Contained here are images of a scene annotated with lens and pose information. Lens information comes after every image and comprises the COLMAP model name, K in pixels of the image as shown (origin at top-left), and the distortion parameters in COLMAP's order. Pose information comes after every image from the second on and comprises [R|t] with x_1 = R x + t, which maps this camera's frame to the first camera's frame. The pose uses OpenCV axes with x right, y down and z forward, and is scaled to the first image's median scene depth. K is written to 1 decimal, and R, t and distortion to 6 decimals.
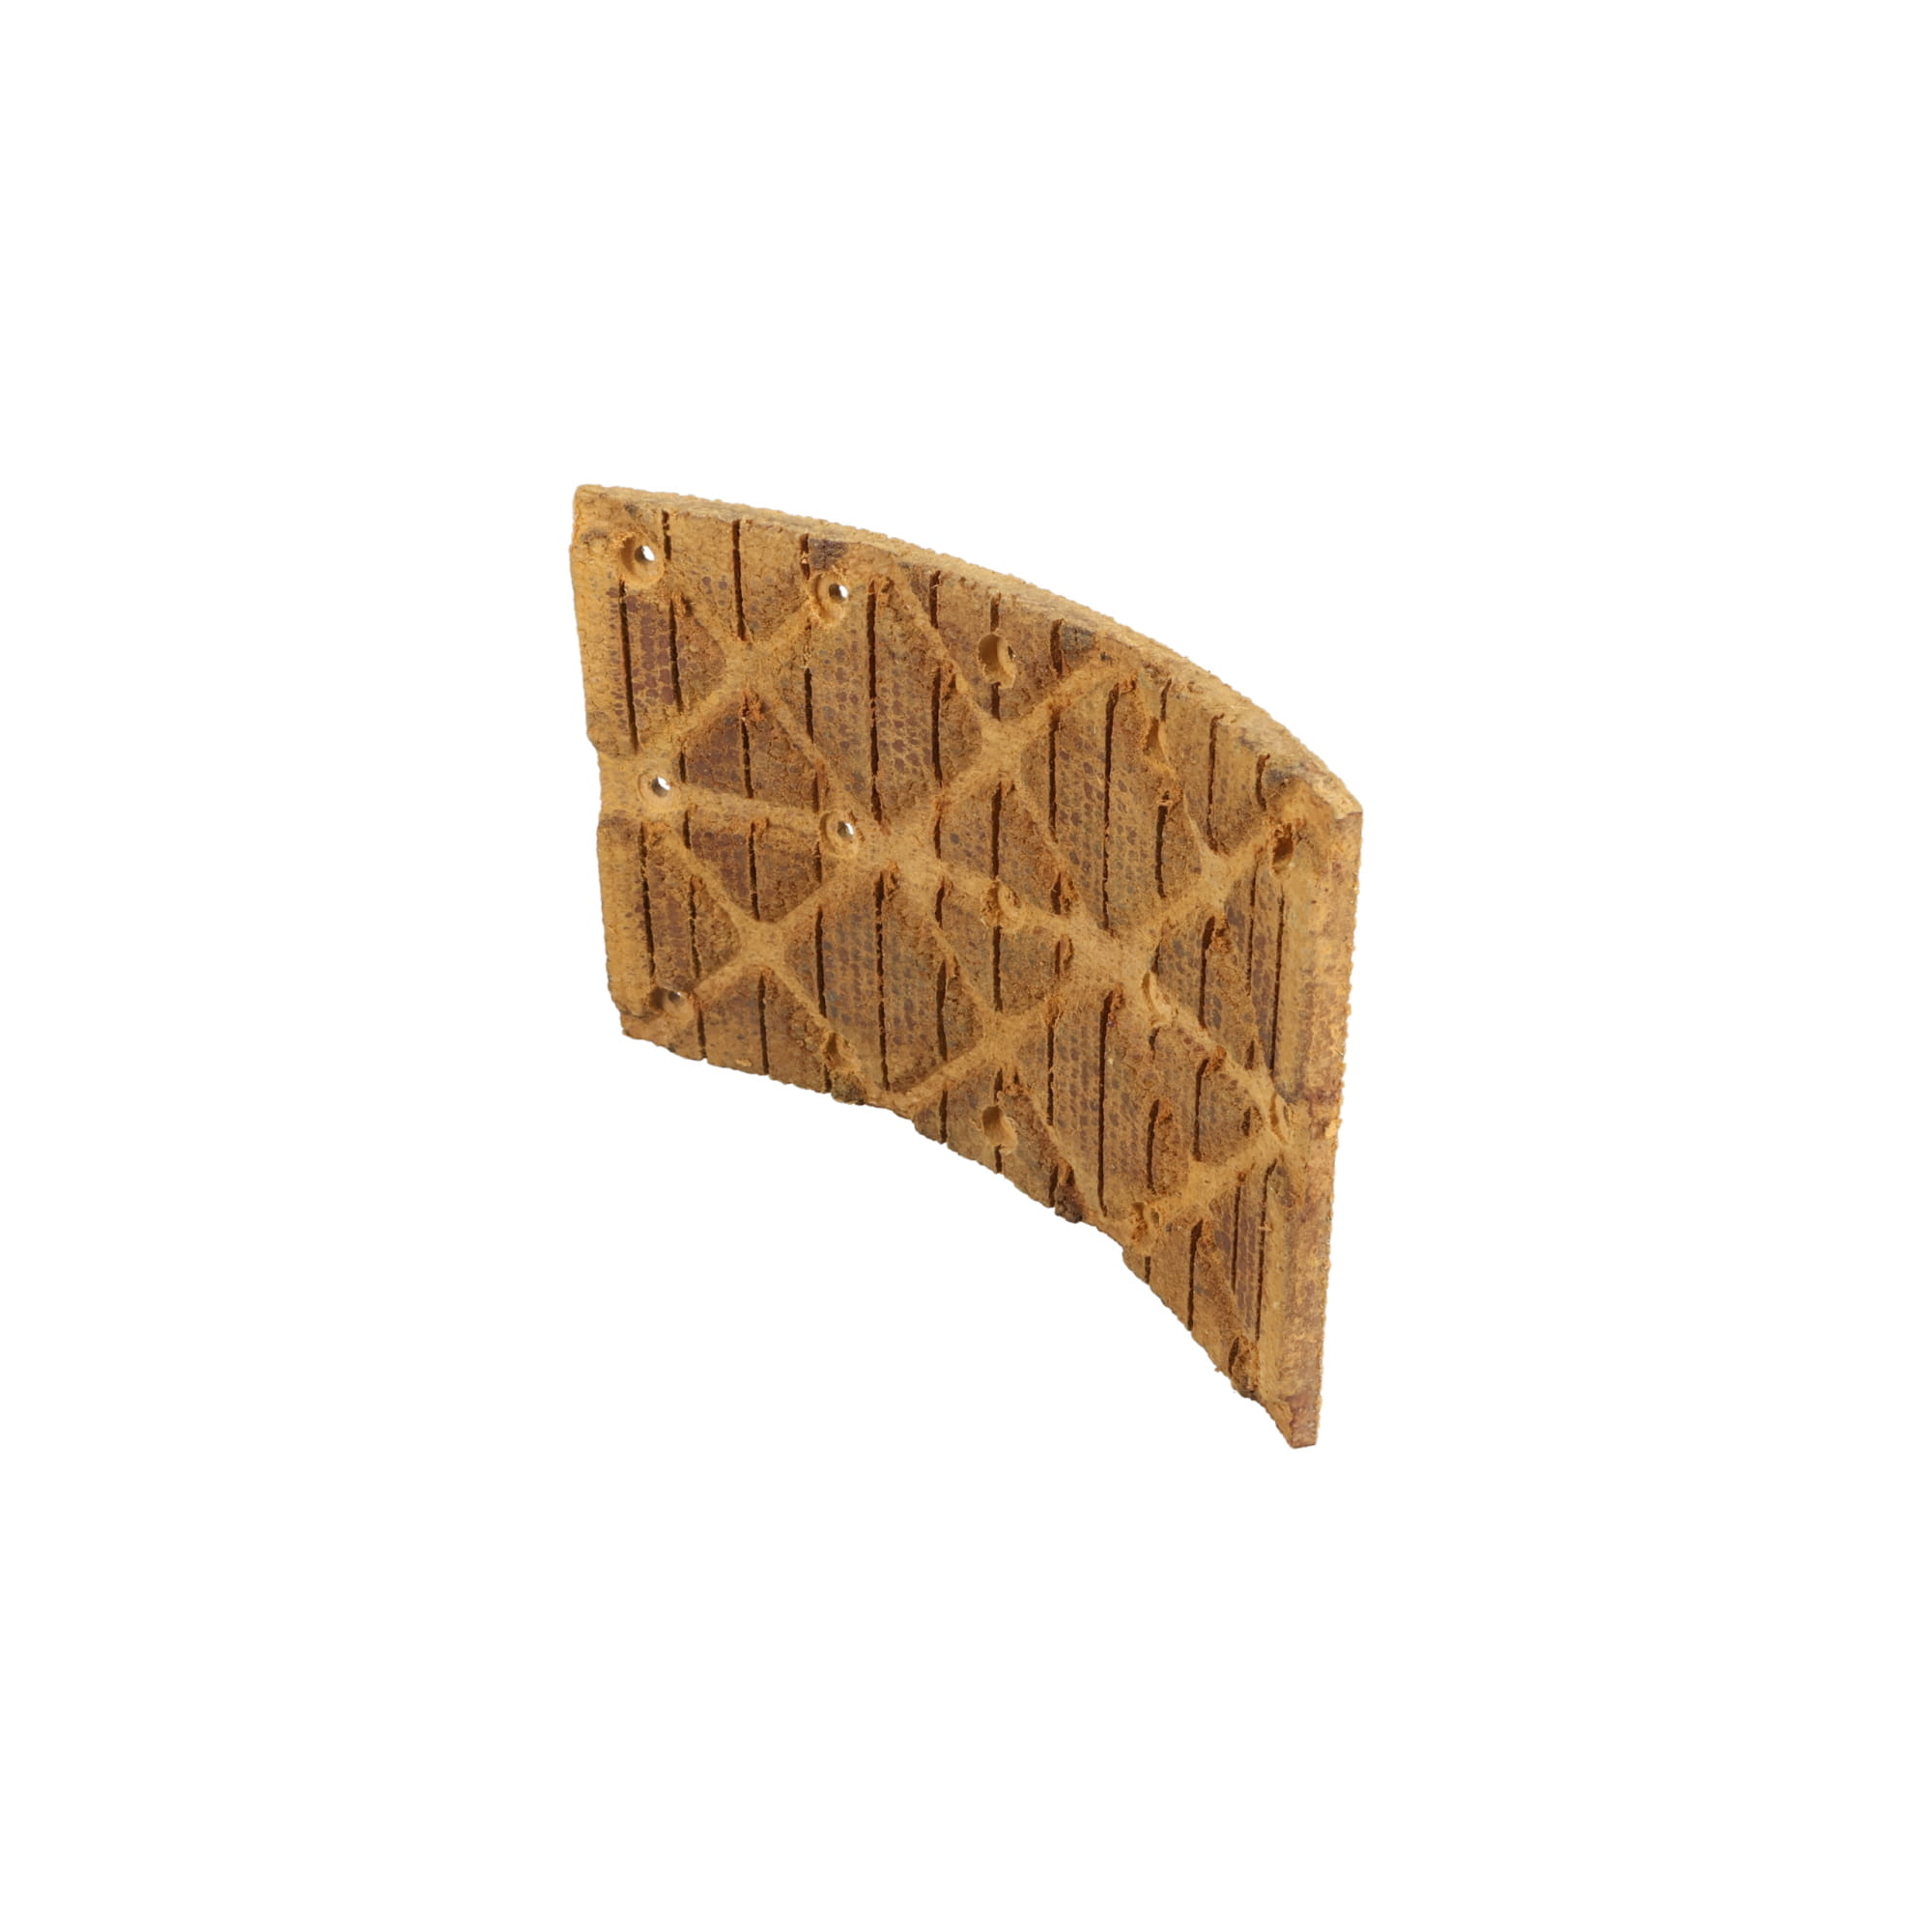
lens RADIAL K [[2731.3, 0, 966.0], [0, 2731.3, 966.0], [0, 0, 1]] dist [-0.005504, -0.002592]
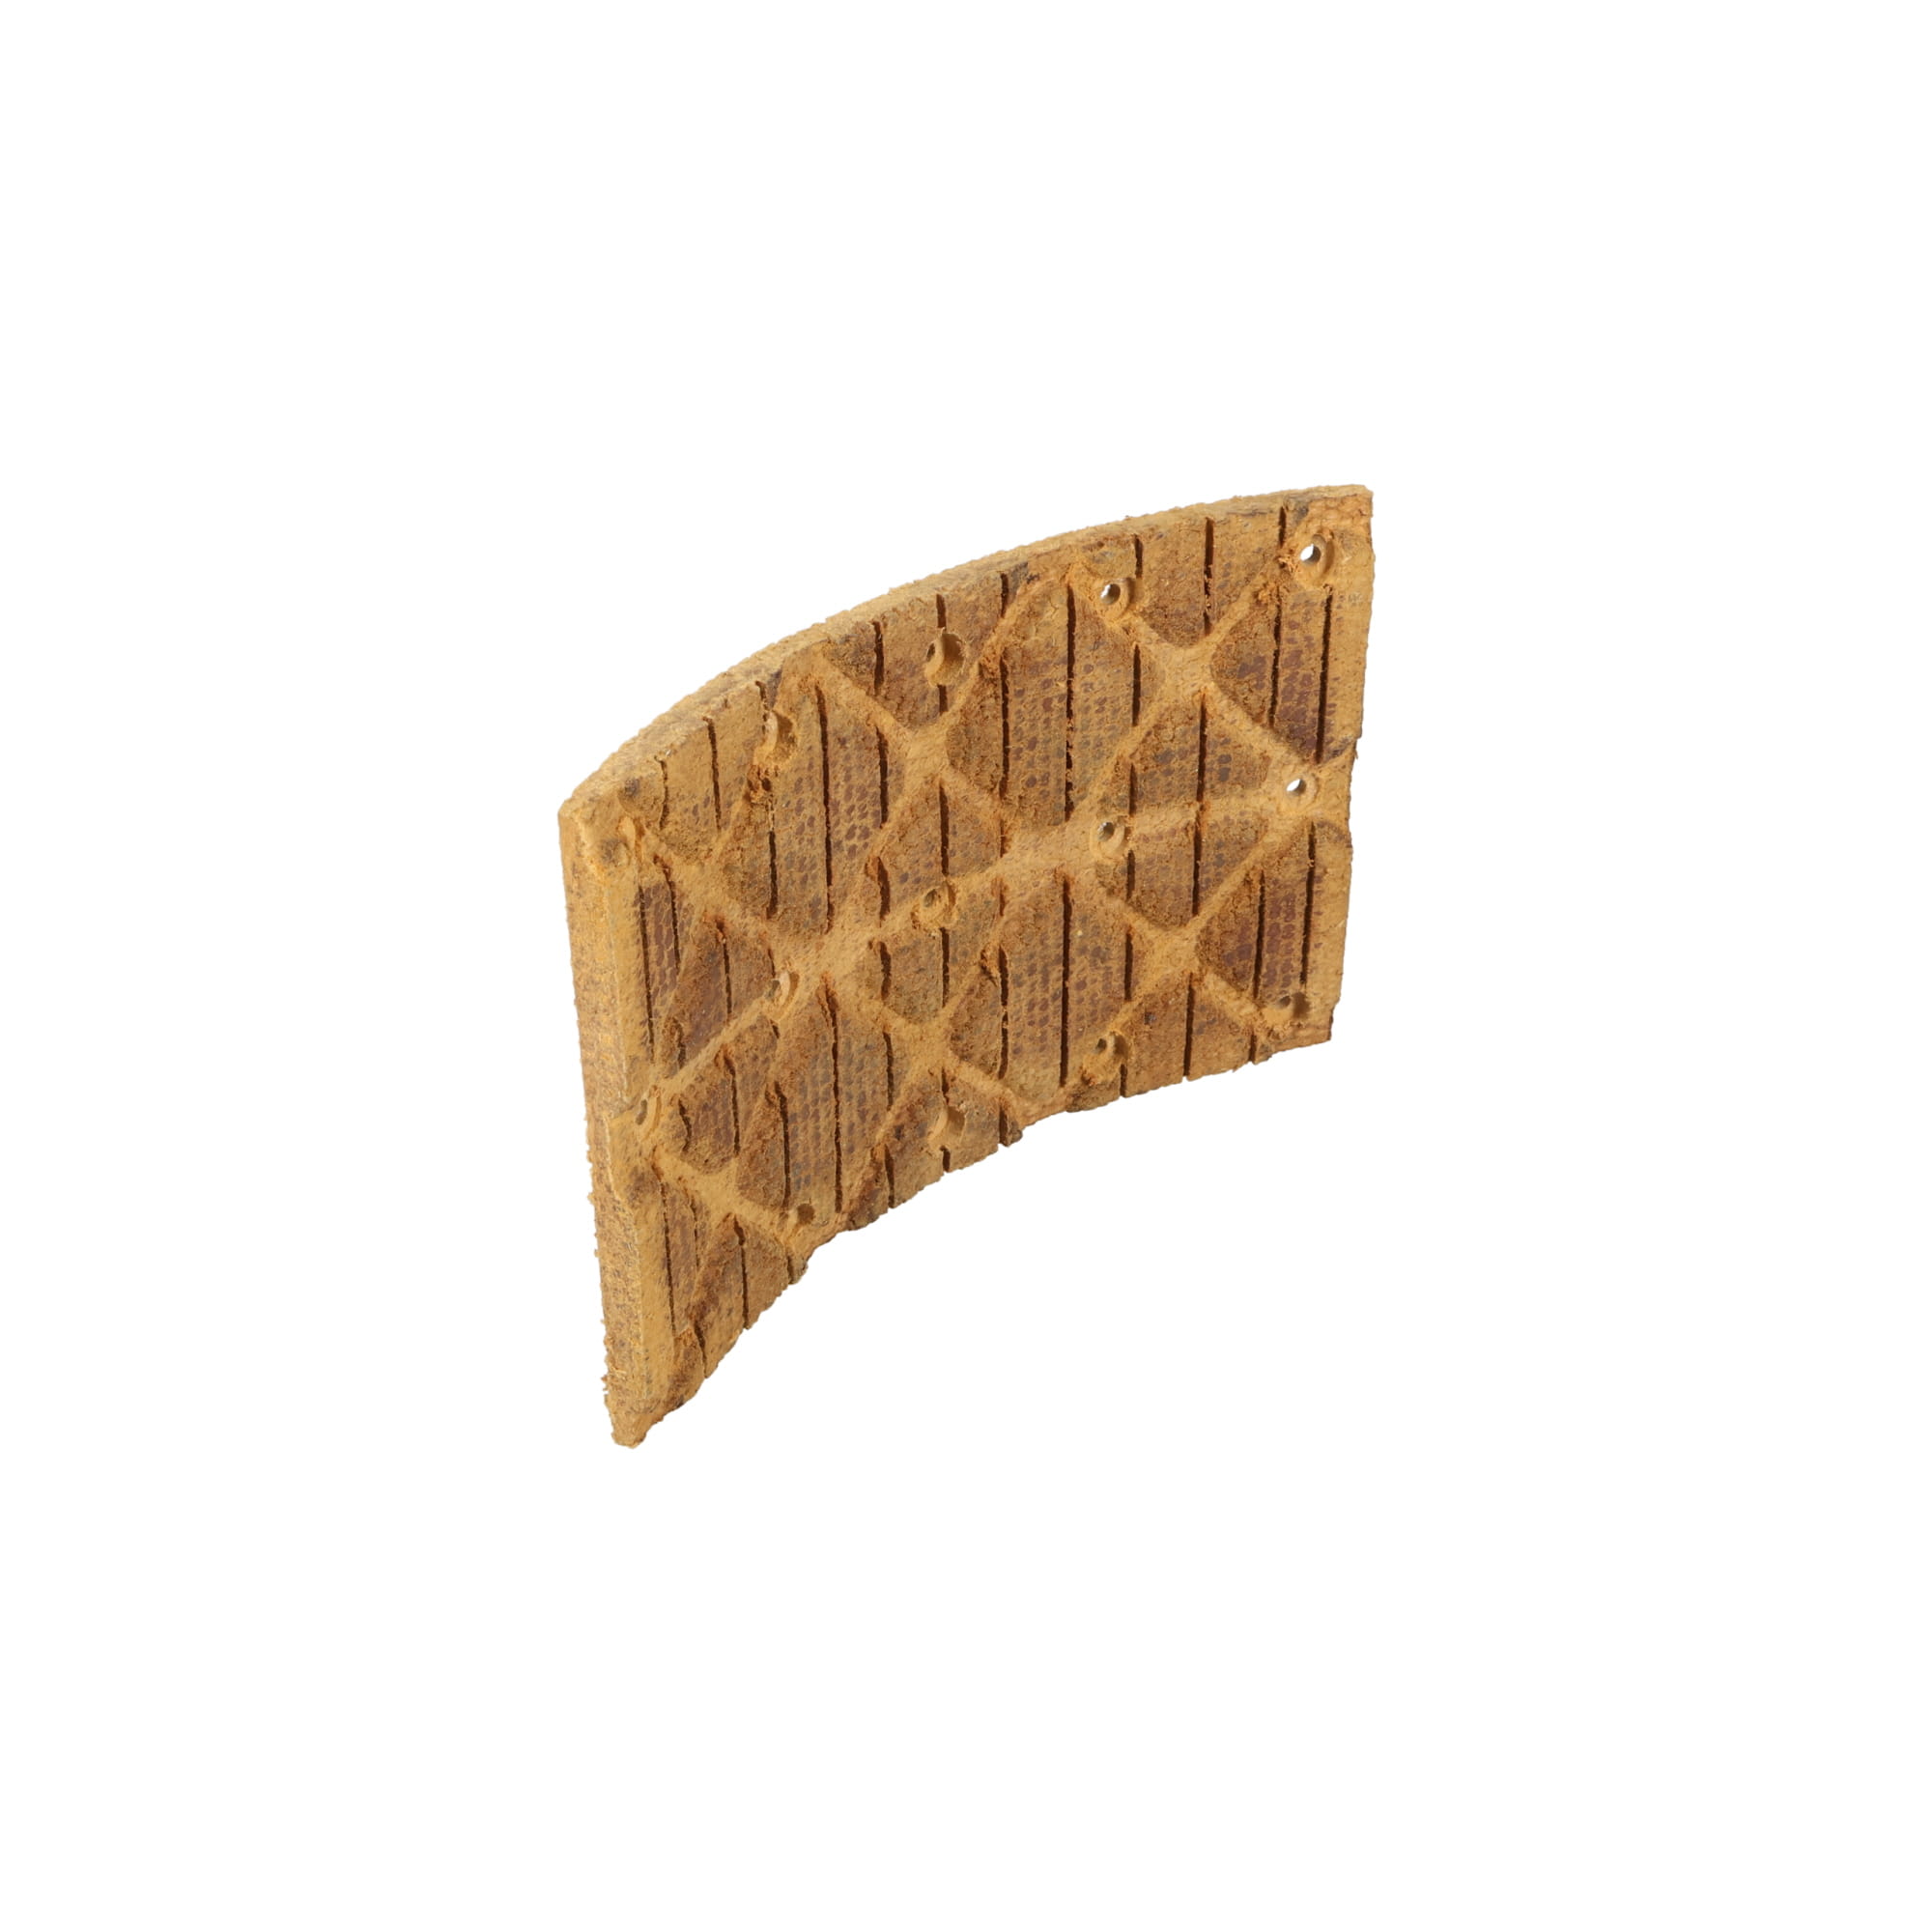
lens RADIAL K [[2731.3, 0, 966.0], [0, 2731.3, 966.0], [0, 0, 1]] dist [-0.005504, -0.002592]
pose [[0.000660, -0.508174, 0.861254, -0.831776], [0.517438, 0.737166, 0.434561, -0.421777], [-0.855720, 0.445359, 0.263435, 0.716866]]
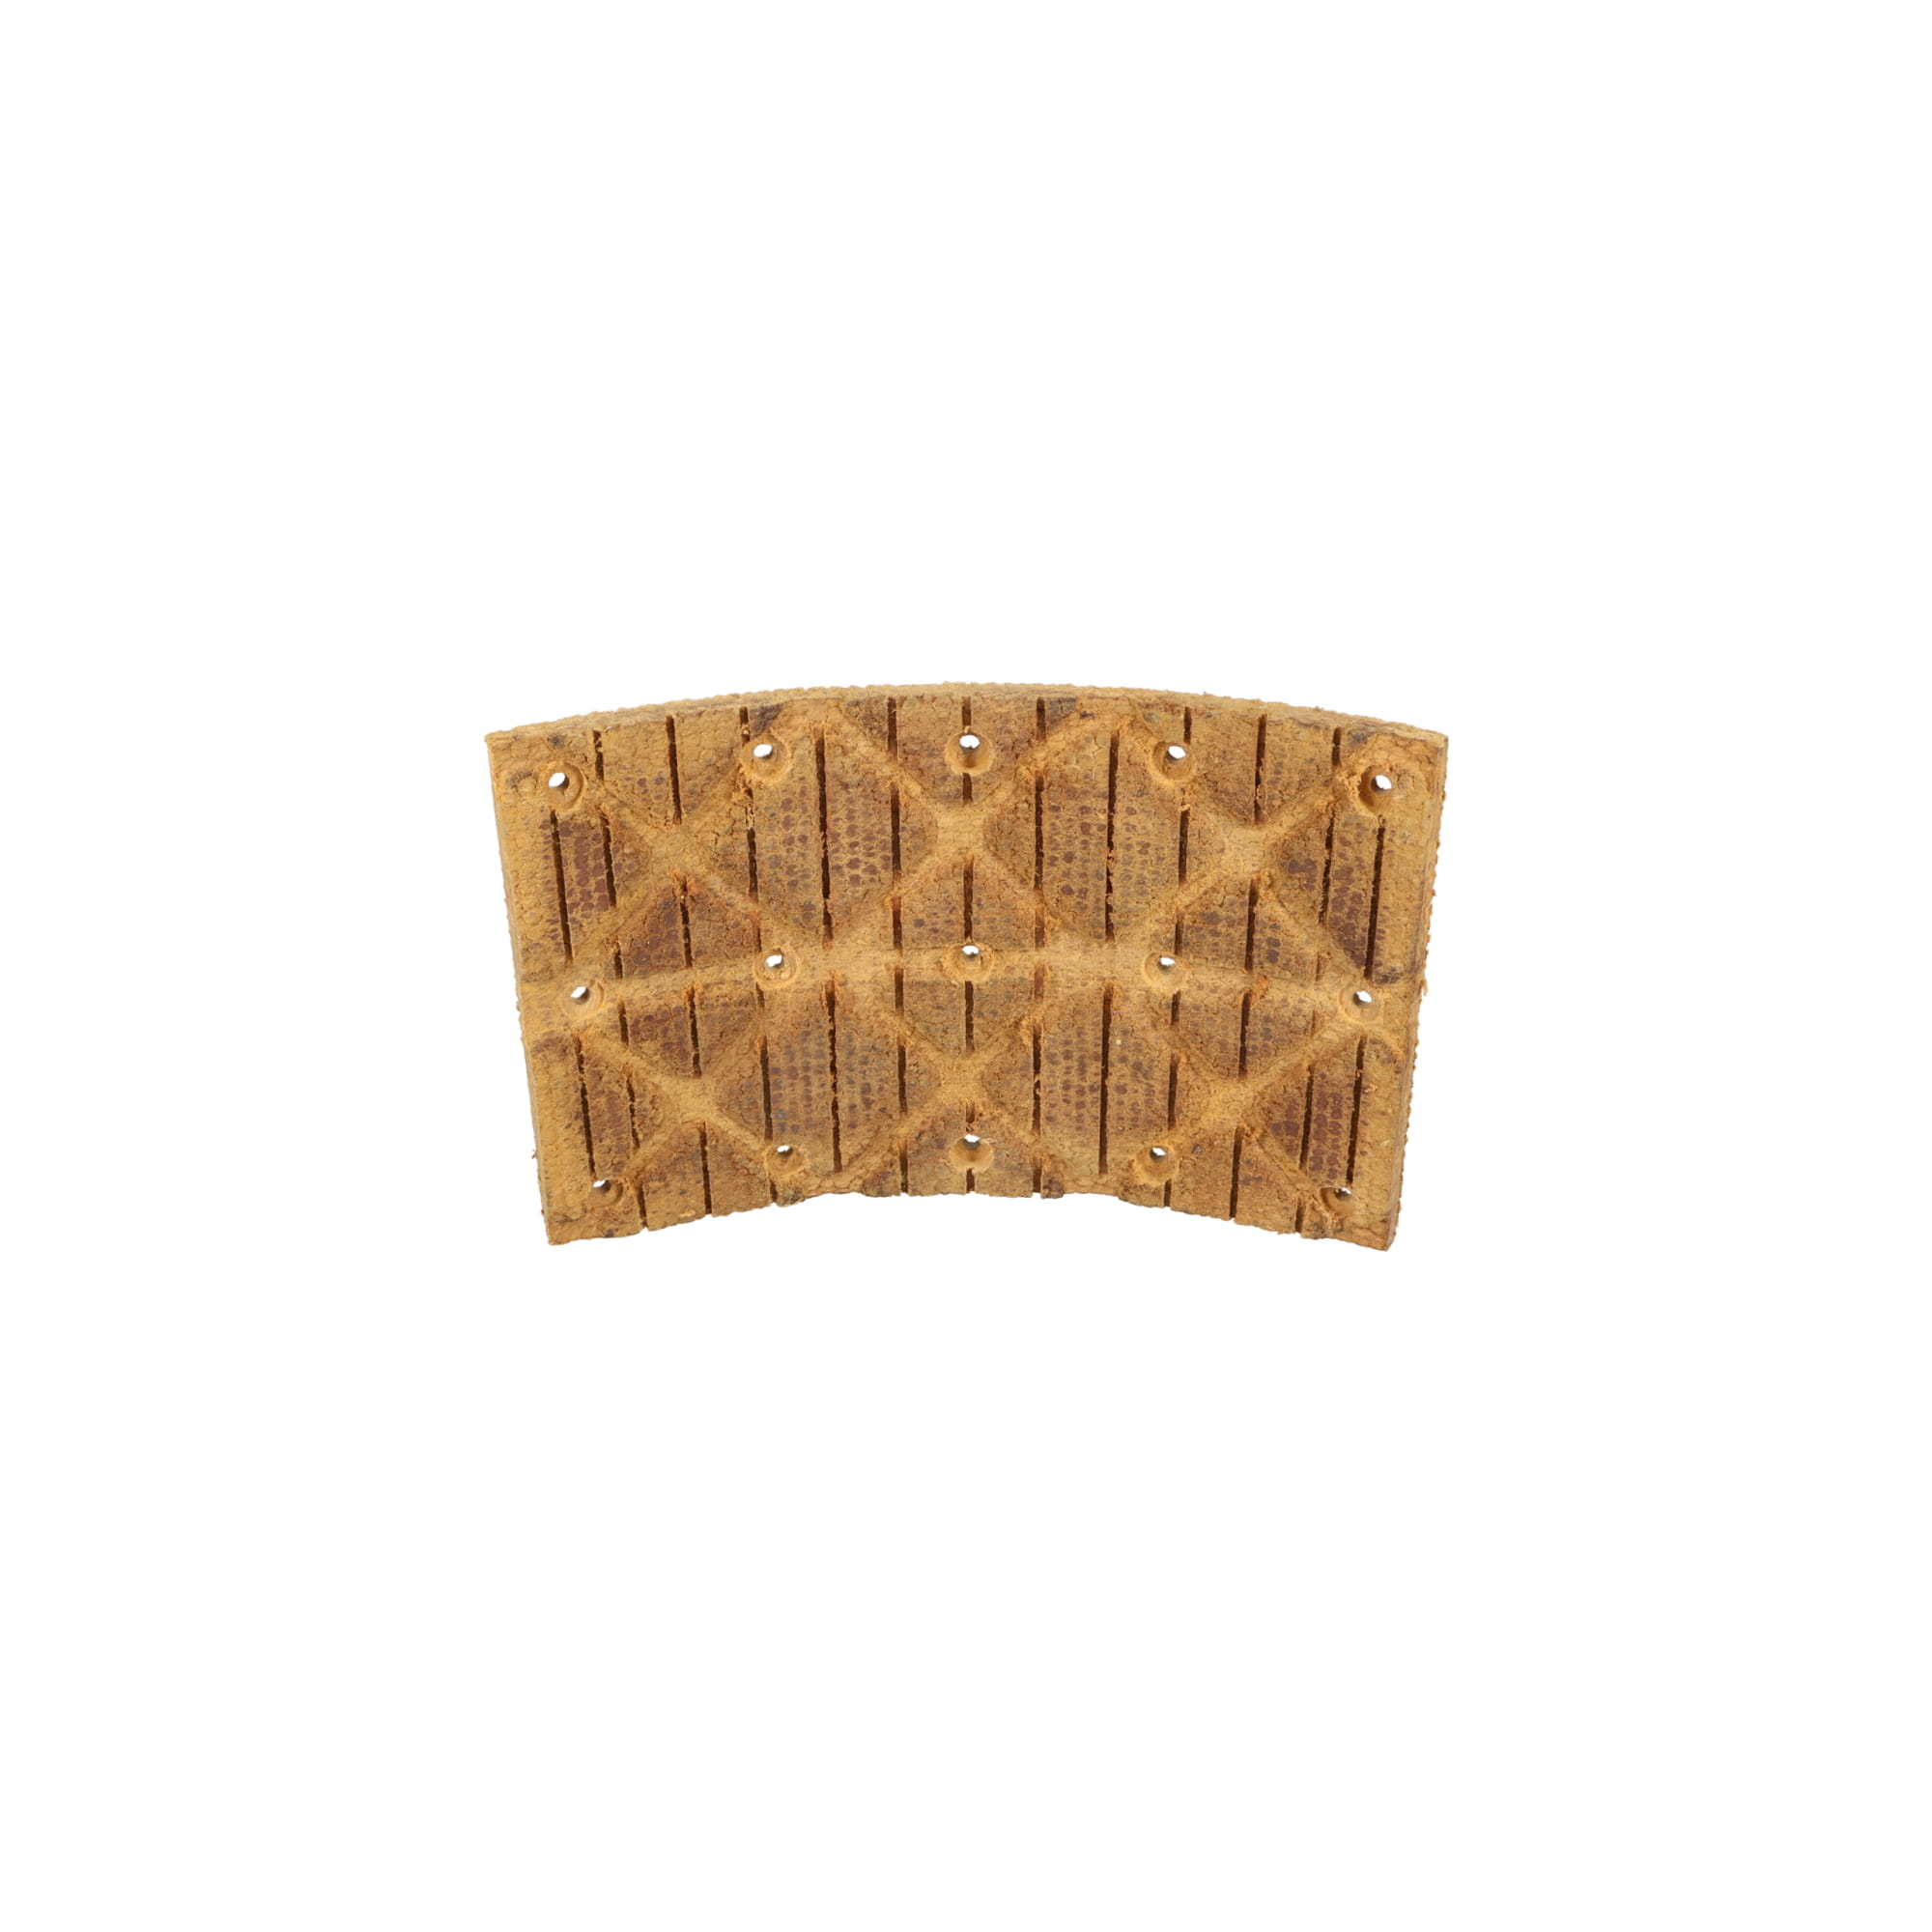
lens RADIAL K [[2320.7, 0, 963.7], [0, 2320.7, 1022.3], [0, 0, 1]] dist [-0.008377, -0.005853]
pose [[0.708387, -0.361122, 0.606447, -0.582879], [0.363801, 0.923089, 0.124720, -0.119760], [-0.604844, 0.132276, 0.785281, 0.217204]]
